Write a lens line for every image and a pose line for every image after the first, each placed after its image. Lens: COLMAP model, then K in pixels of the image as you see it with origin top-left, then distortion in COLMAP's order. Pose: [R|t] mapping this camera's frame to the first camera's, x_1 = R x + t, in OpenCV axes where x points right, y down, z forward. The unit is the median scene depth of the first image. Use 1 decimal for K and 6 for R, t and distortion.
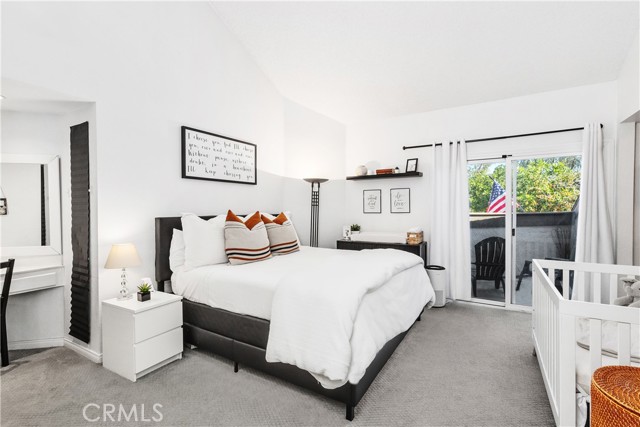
lens RADIAL K [[300.1, 0, 320.9], [0, 300.1, 216.5], [0, 0, 1]] dist [0.003578, -0.000576]
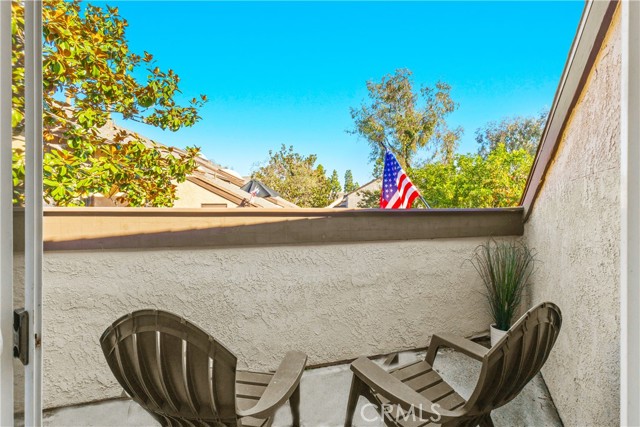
lens RADIAL K [[300.1, 0, 319.2], [0, 300.1, 212.4], [0, 0, 1]] dist [0.003578, -0.000576]
pose [[0.997964, 0.004447, 0.063629, 0.360676], [-0.004059, 0.999972, -0.006223, -0.001506], [-0.063655, 0.005952, 0.997954, 0.405197]]
